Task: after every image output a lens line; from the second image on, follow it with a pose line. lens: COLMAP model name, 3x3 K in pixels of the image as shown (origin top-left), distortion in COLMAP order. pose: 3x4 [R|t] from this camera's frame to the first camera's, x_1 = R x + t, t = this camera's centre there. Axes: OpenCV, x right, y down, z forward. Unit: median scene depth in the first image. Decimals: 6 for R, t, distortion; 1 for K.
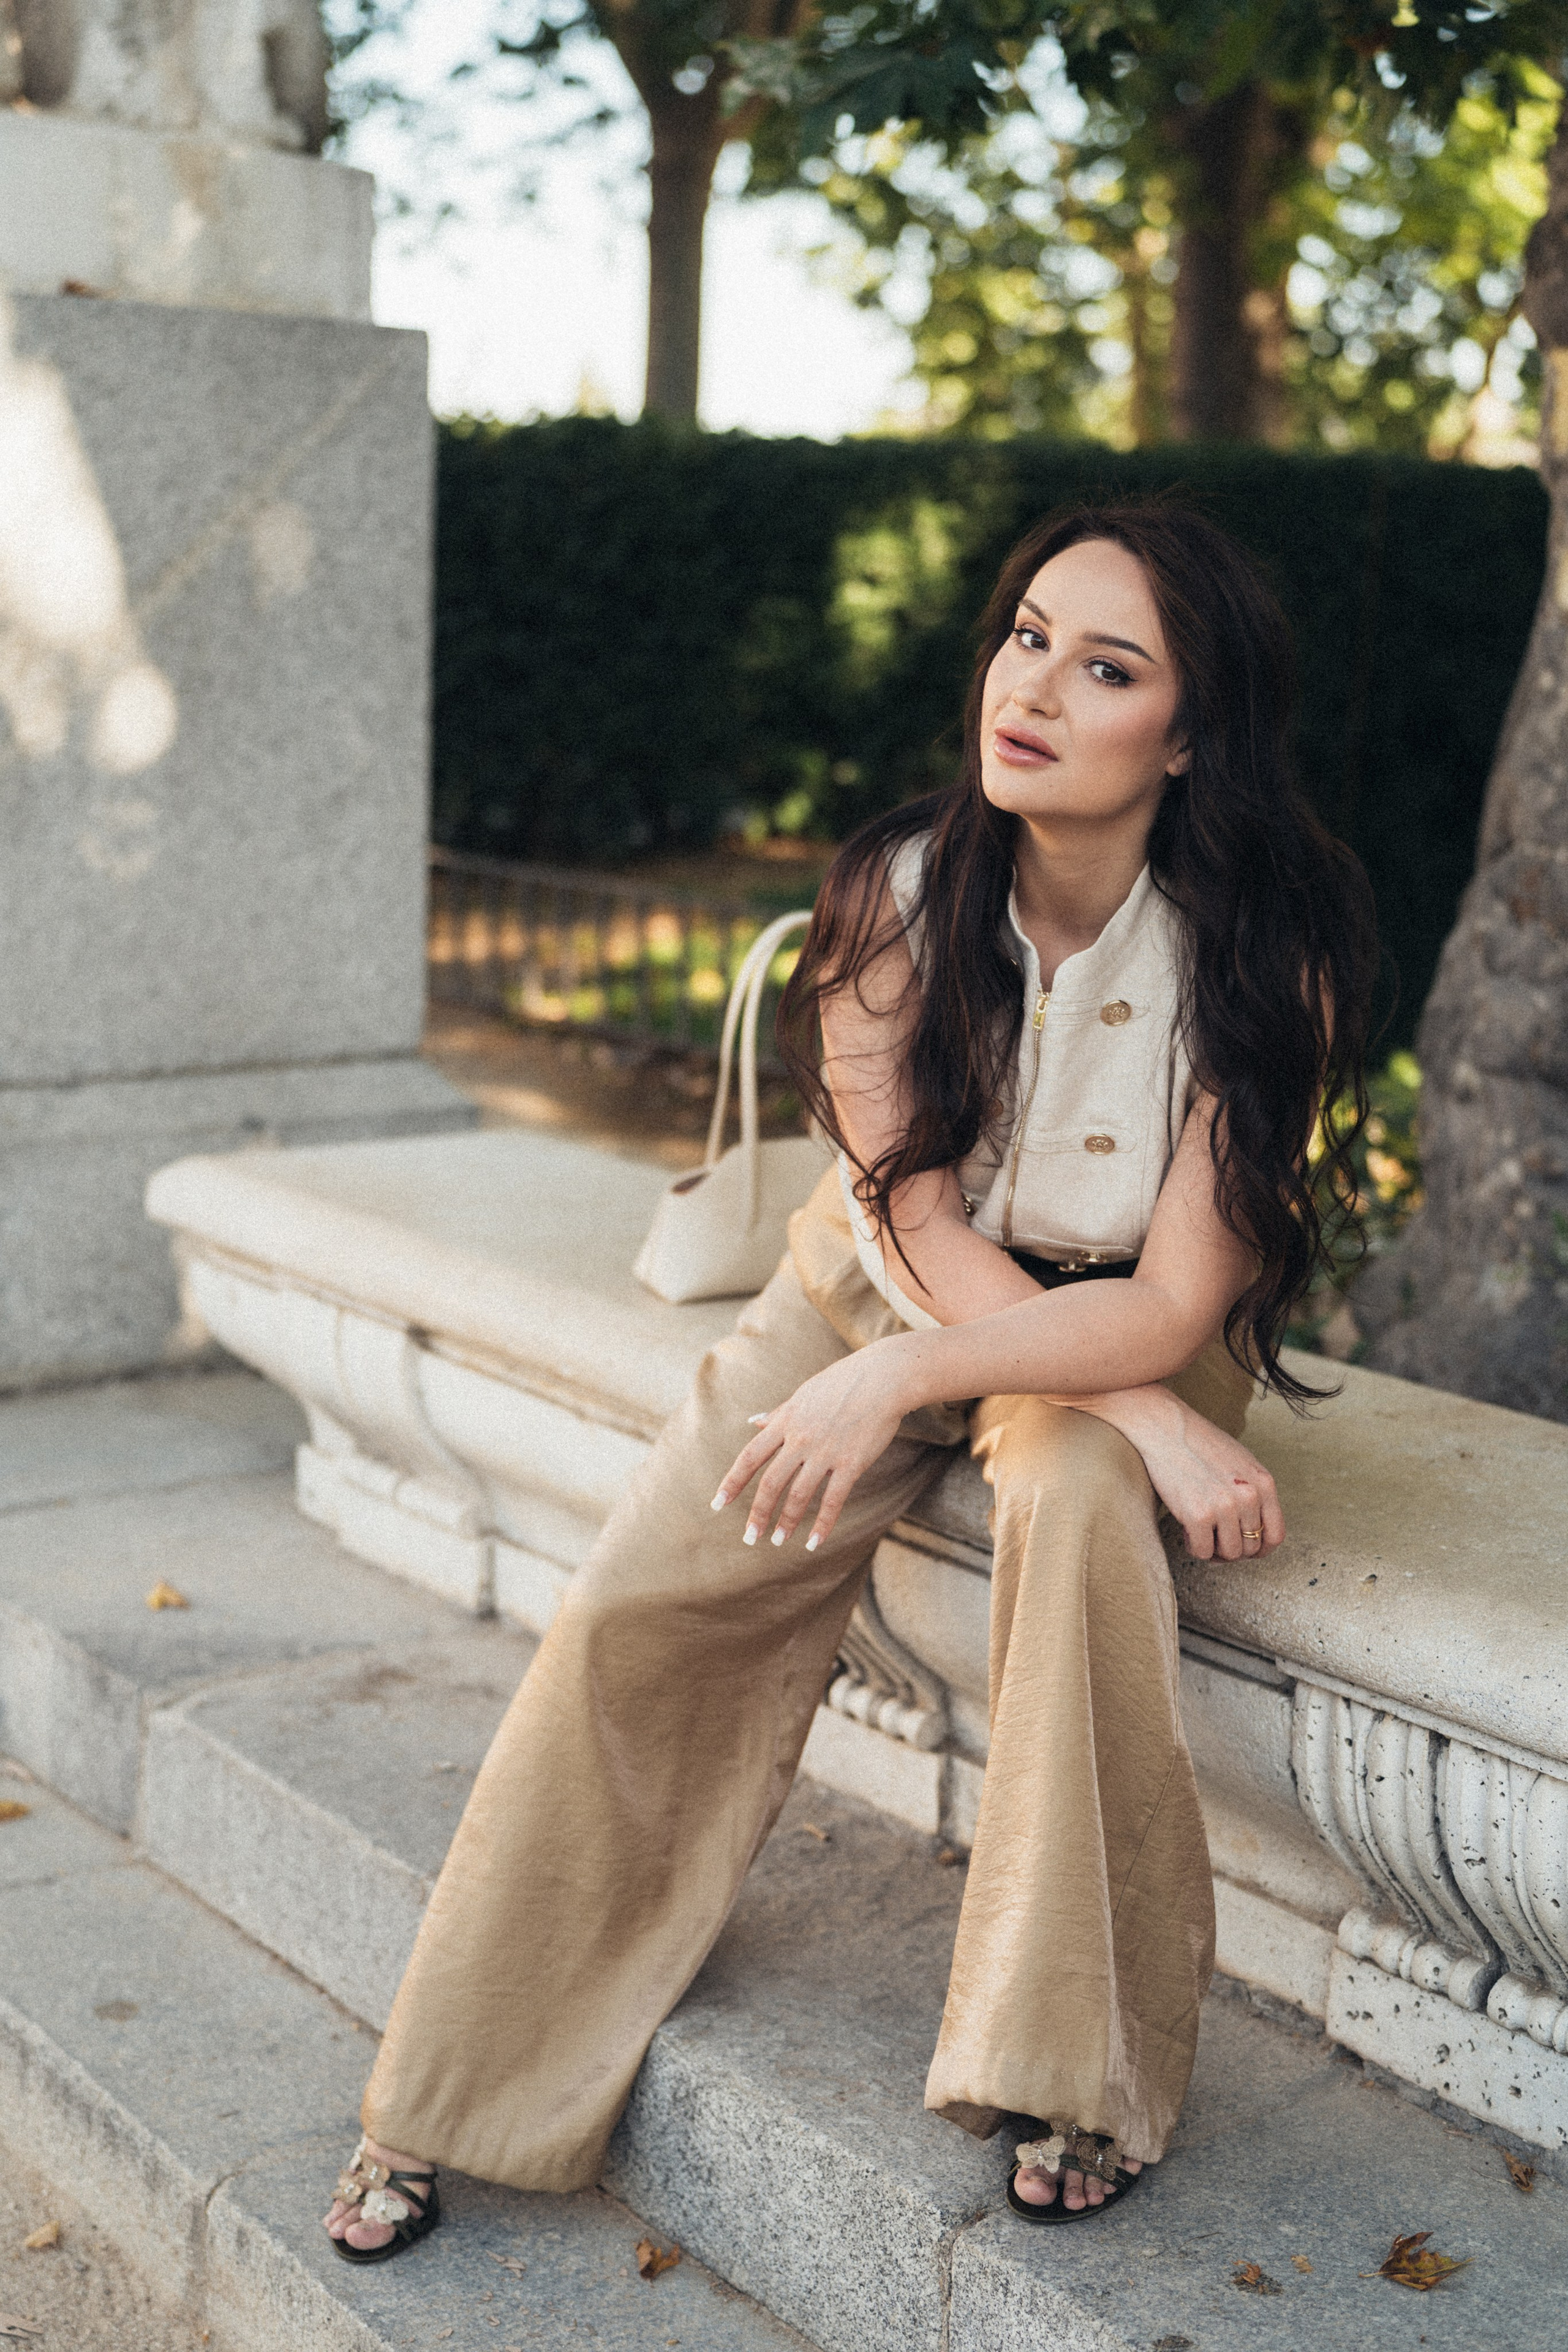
lens RADIAL K [[3176.9, 0, 782.4], [0, 3176.9, 1204.5], [0, 0, 1]] dist [0.025855, 0.073467]
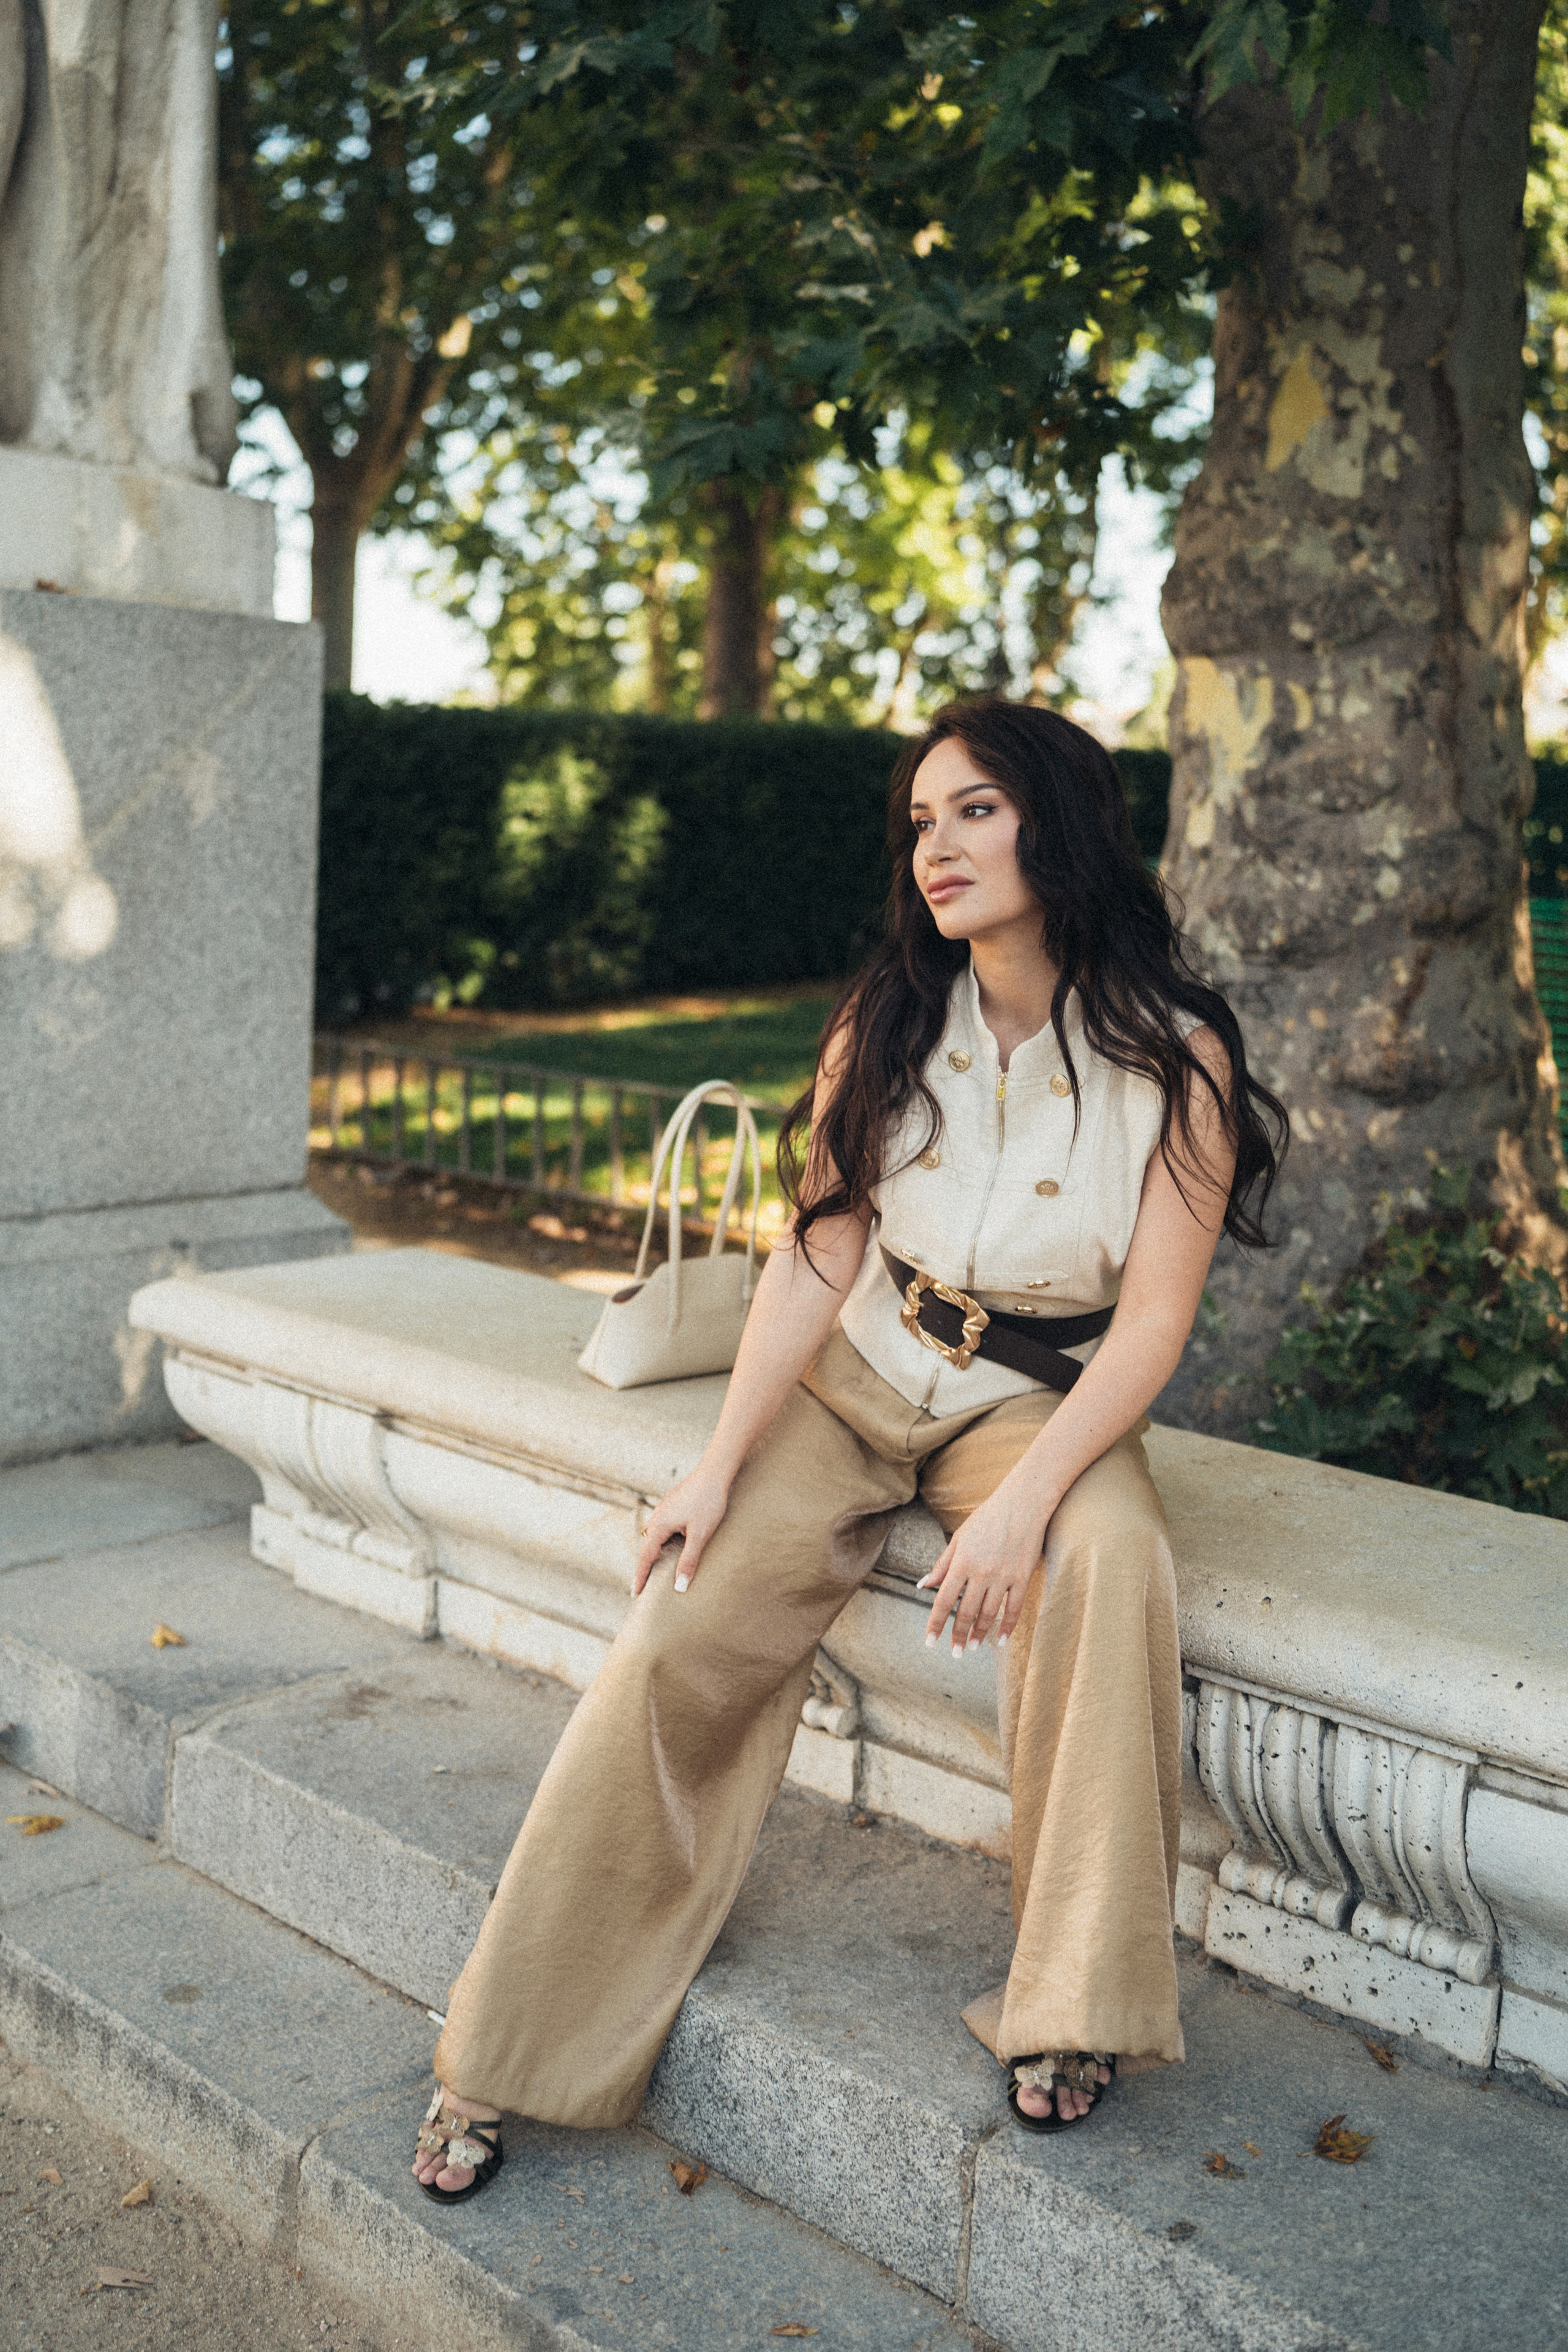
lens RADIAL K [[2308.0, 0, 784.0], [0, 2308.0, 1176.0], [0, 0, 1]] dist [0.031850, 0.024902]
pose [[0.984167, -0.017447, 0.176384, -0.126832], [0.024136, 0.999066, -0.035845, -0.019188], [-0.175594, 0.039534, 0.983669, 0.075216]]
